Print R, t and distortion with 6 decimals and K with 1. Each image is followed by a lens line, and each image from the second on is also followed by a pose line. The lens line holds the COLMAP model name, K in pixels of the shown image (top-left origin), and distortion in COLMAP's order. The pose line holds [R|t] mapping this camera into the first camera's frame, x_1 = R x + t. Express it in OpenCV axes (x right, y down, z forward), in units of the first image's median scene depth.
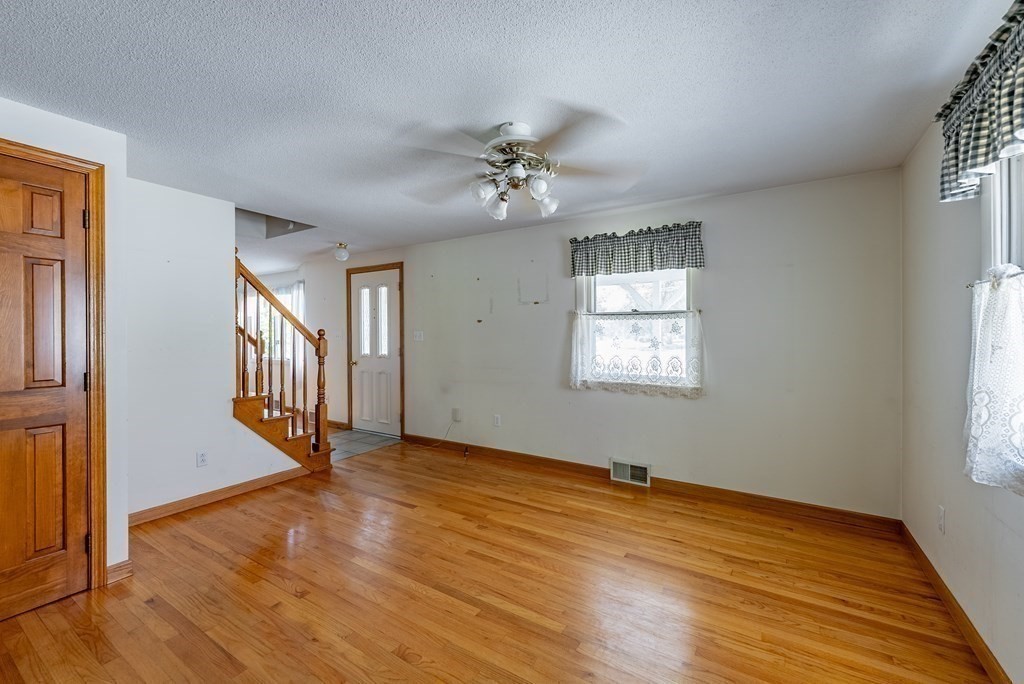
lens RADIAL K [[423.2, 0, 522.3], [0, 423.2, 338.8], [0, 0, 1]] dist [0.001200, -0.000156]
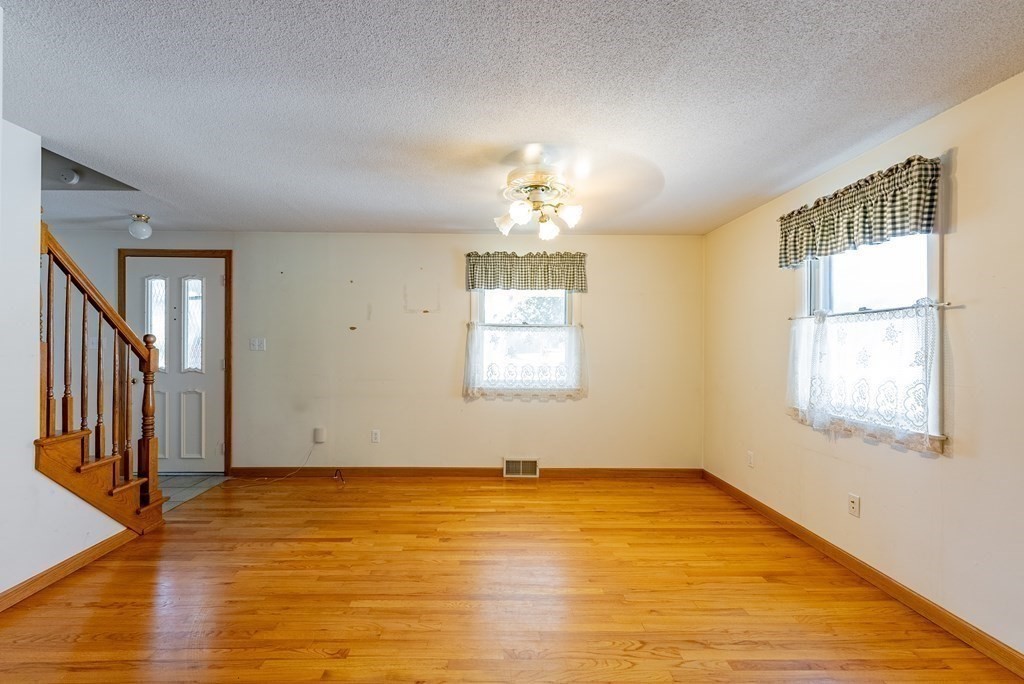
lens RADIAL K [[436.7, 0, 496.0], [0, 436.7, 347.8], [0, 0, 1]] dist [0.000088, -0.000319]
pose [[0.840943, 0.002828, 0.541116, -0.430130], [-0.003049, 0.999995, -0.000488, -0.000814], [-0.541115, -0.001240, 0.840948, 0.065303]]
